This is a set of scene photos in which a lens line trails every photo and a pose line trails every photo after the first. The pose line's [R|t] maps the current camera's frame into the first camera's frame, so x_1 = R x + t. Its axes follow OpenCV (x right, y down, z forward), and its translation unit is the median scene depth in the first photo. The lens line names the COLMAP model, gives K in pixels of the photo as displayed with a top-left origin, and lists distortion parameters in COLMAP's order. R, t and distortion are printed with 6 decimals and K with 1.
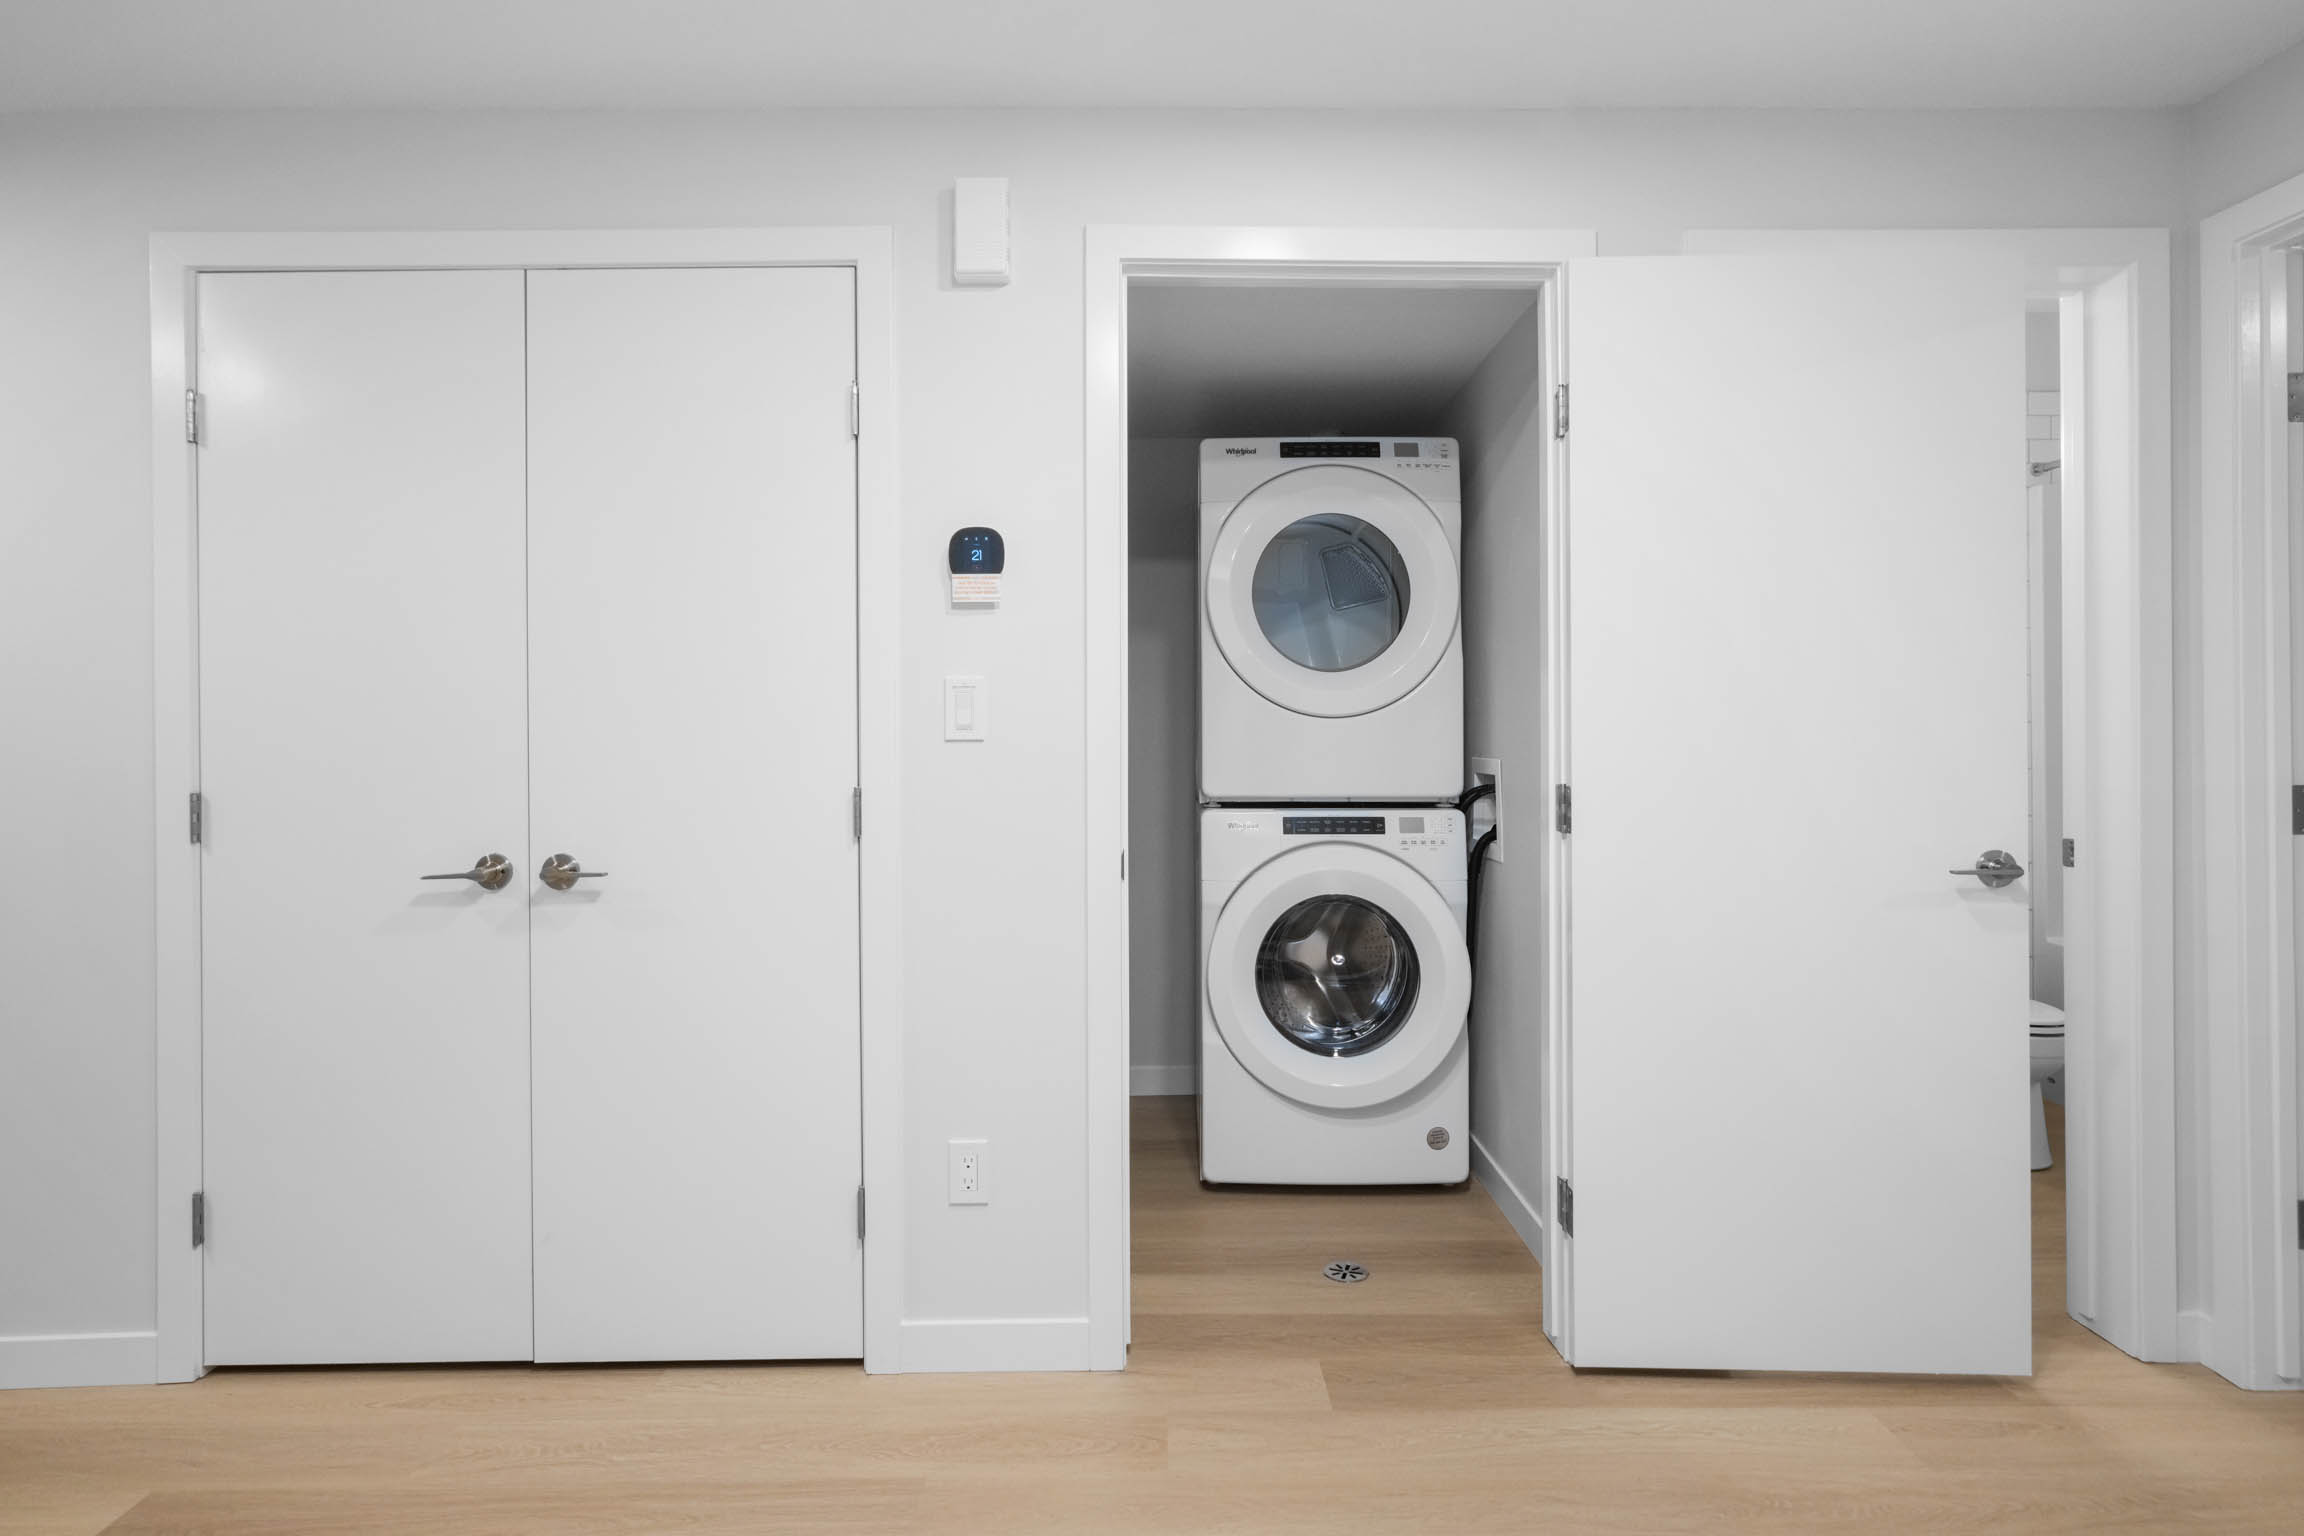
lens RADIAL K [[1191.3, 0, 1138.5], [0, 1191.3, 746.4], [0, 0, 1]] dist [0.009862, 0.002126]
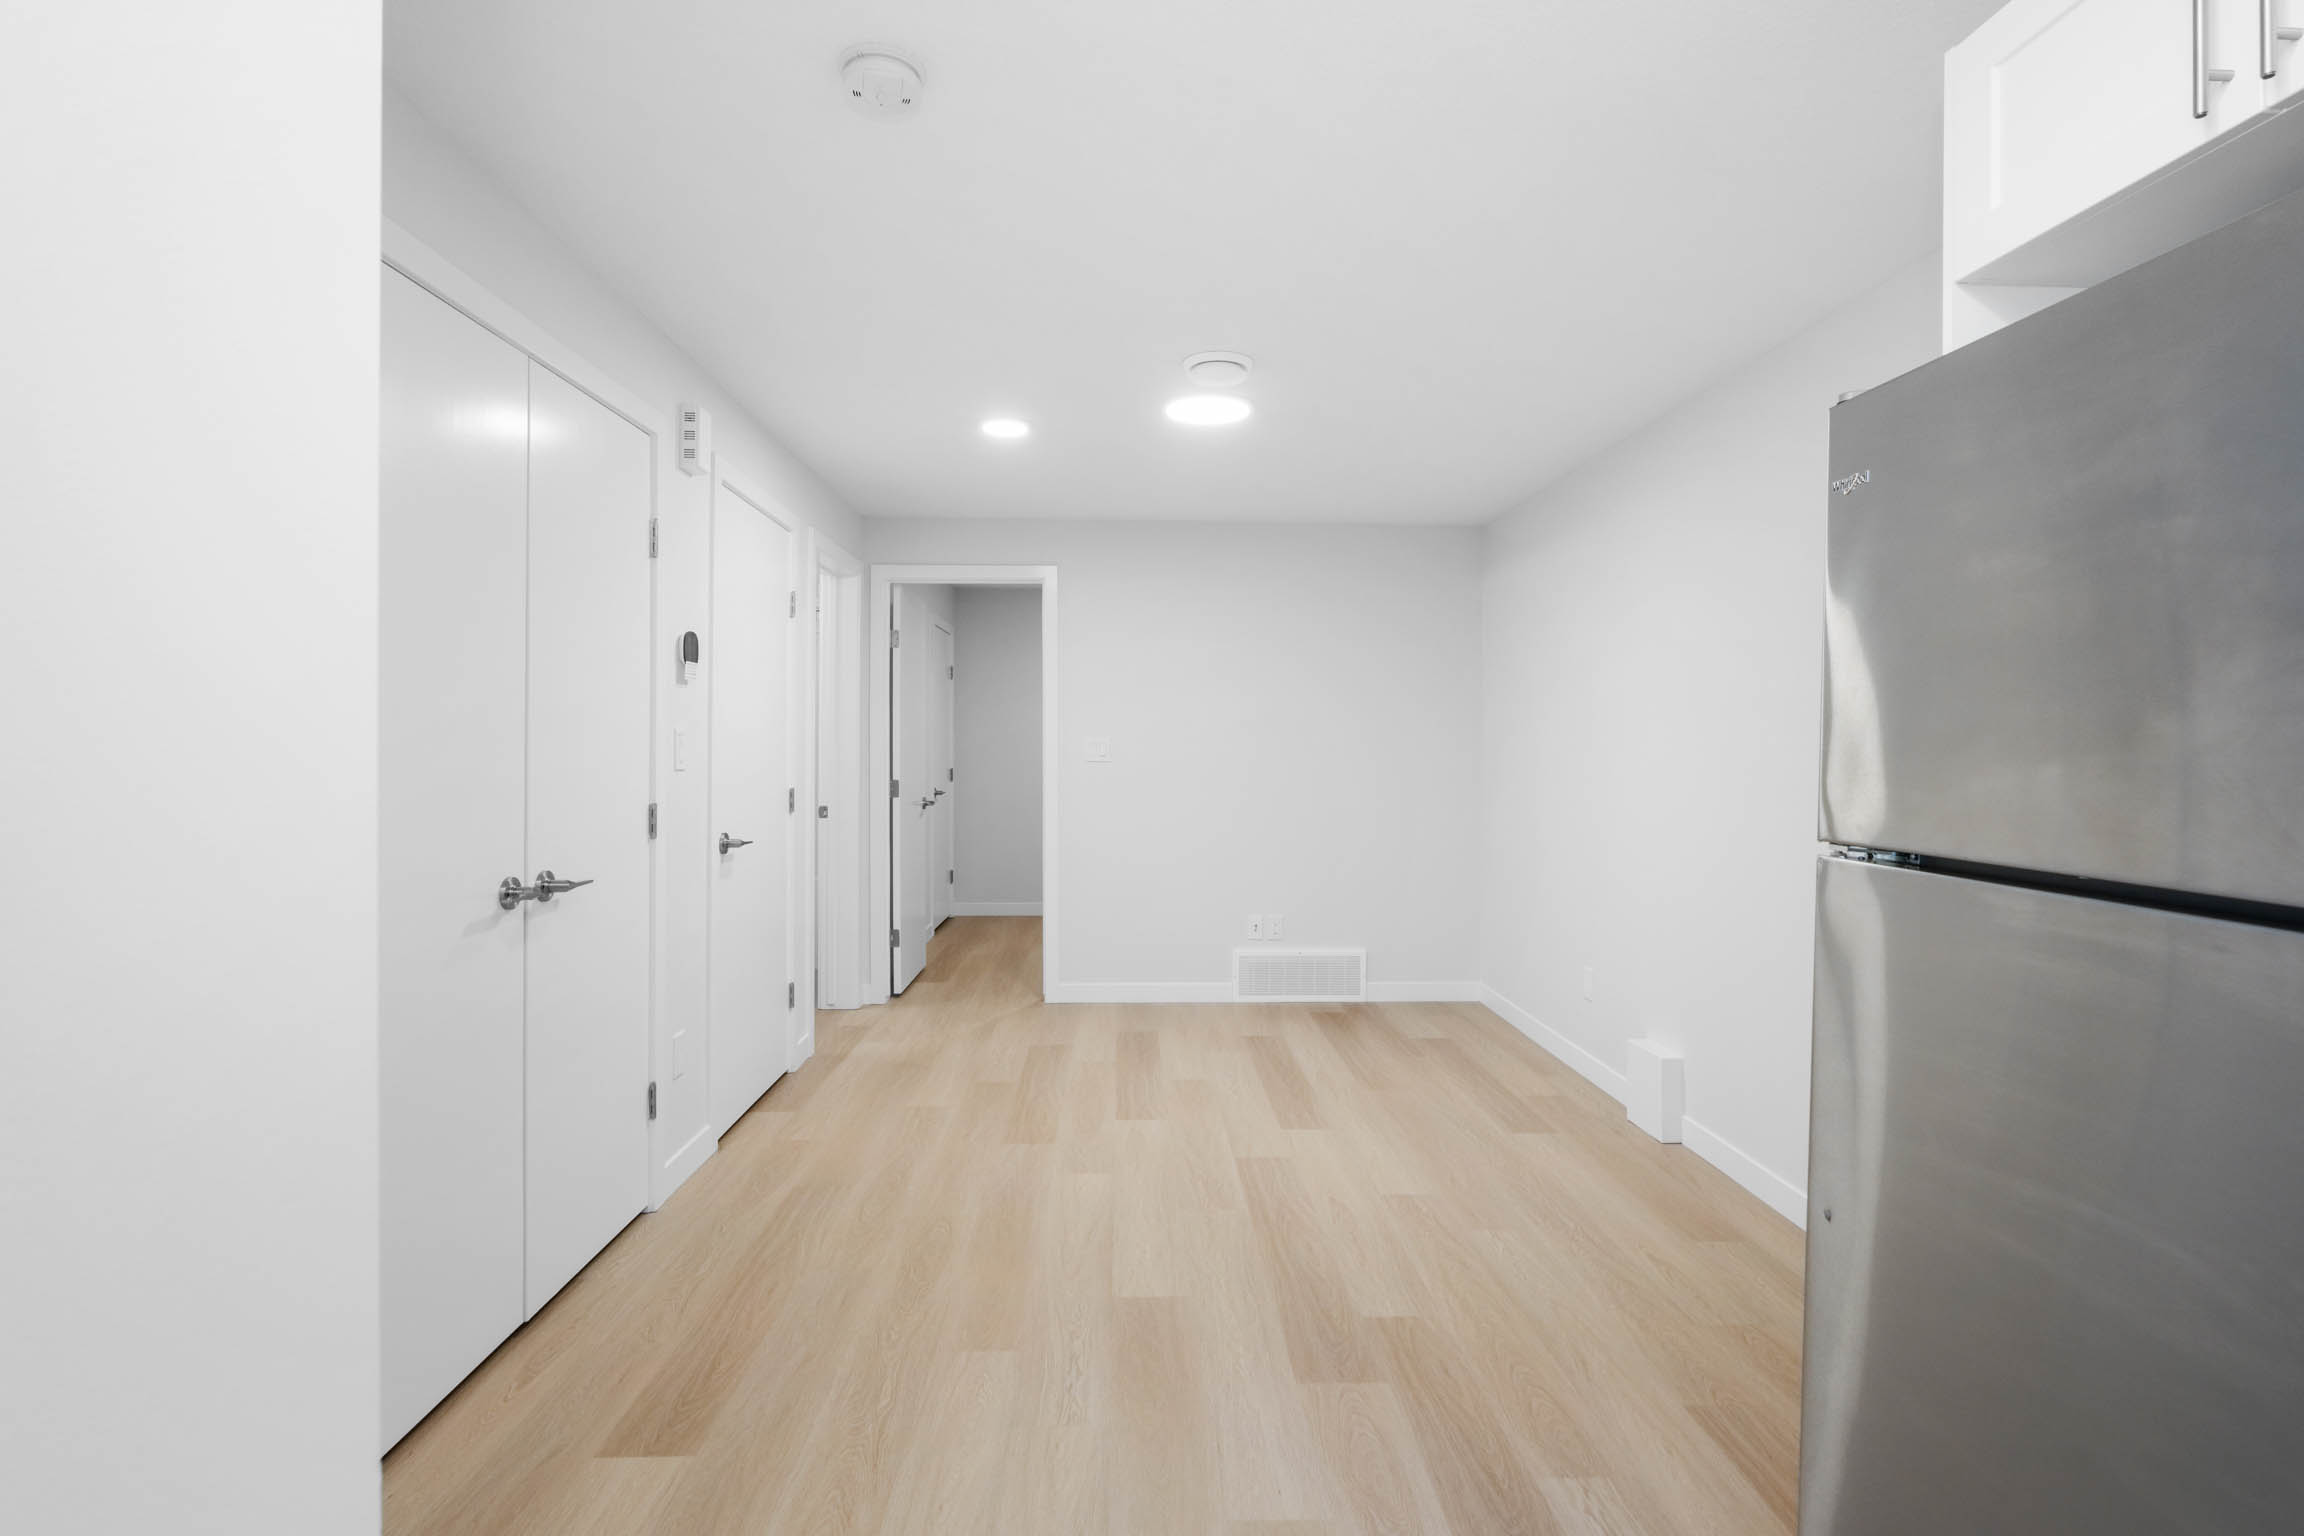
lens RADIAL K [[1148.9, 0, 1161.3], [0, 1148.9, 759.8], [0, 0, 1]] dist [0.000731, 0.000748]
pose [[-0.035762, -0.002553, 0.999357, -1.617673], [-0.005785, 0.999981, 0.002348, -0.023821], [-0.999344, -0.005697, -0.035776, 0.443601]]
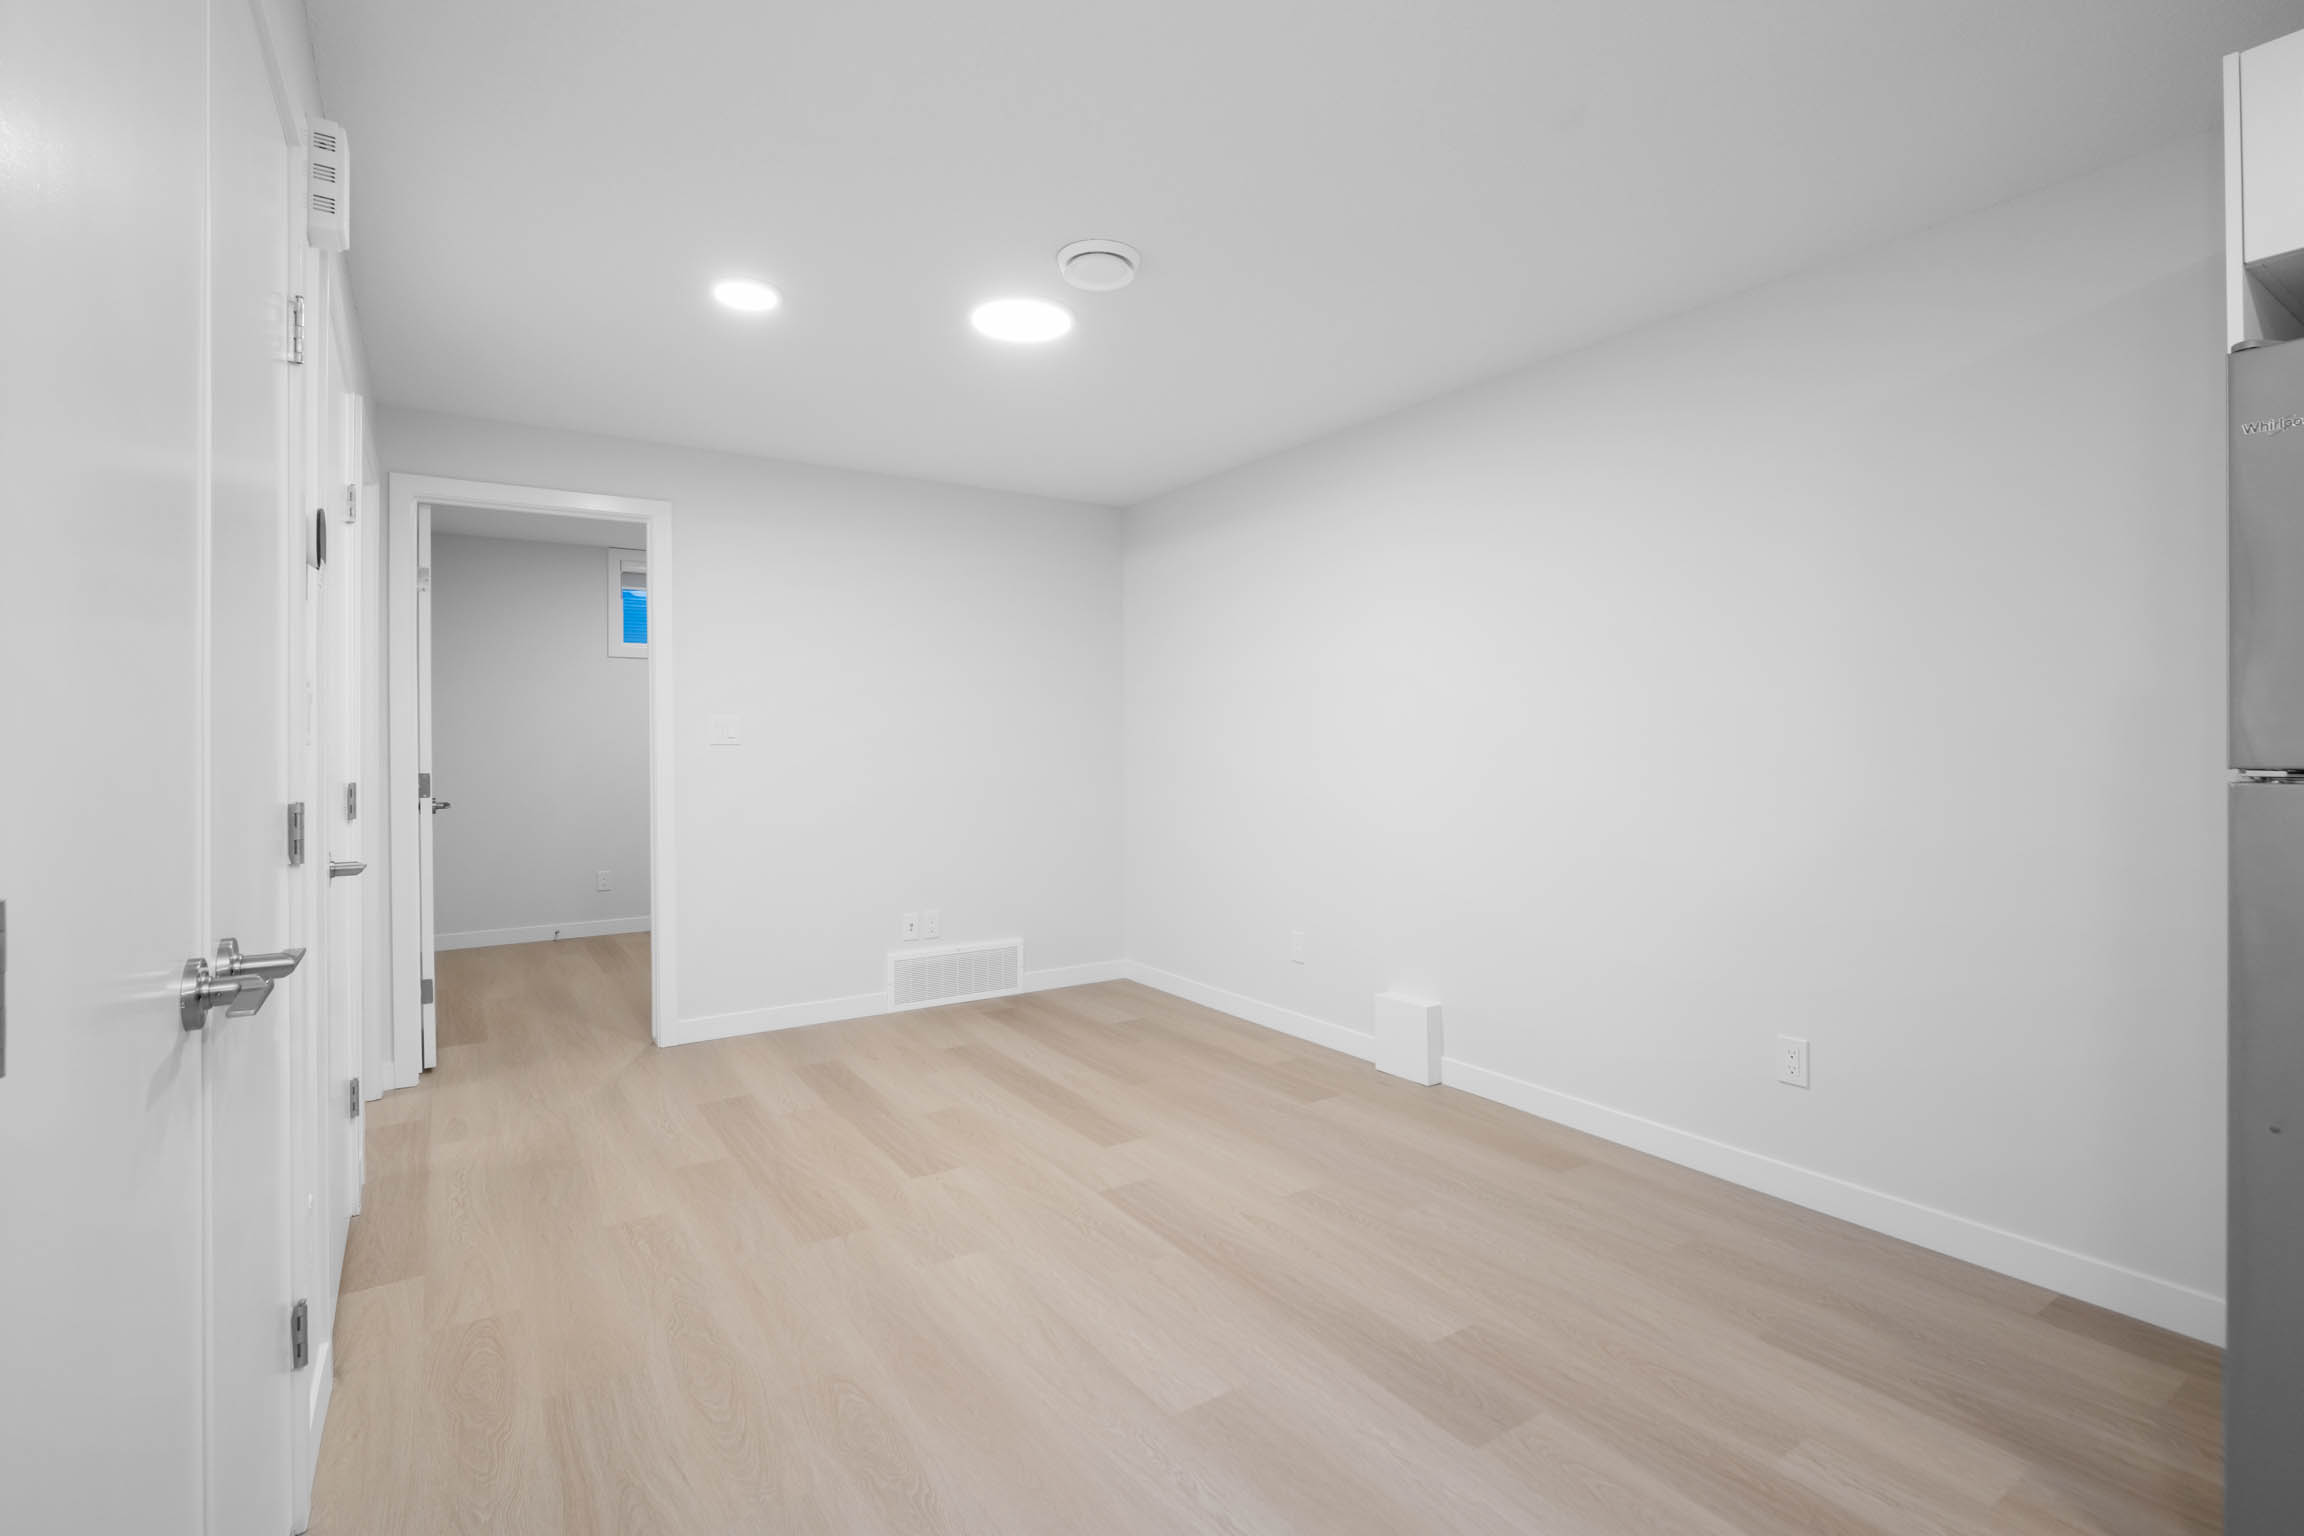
lens RADIAL K [[1072.5, 0, 1164.2], [0, 1072.5, 743.8], [0, 0, 1]] dist [-0.004107, -0.000314]
pose [[-0.561934, 0.010107, 0.827121, -1.146639], [0.009045, 0.999941, -0.006074, 0.004619], [-0.827133, 0.004069, -0.561992, 0.919345]]
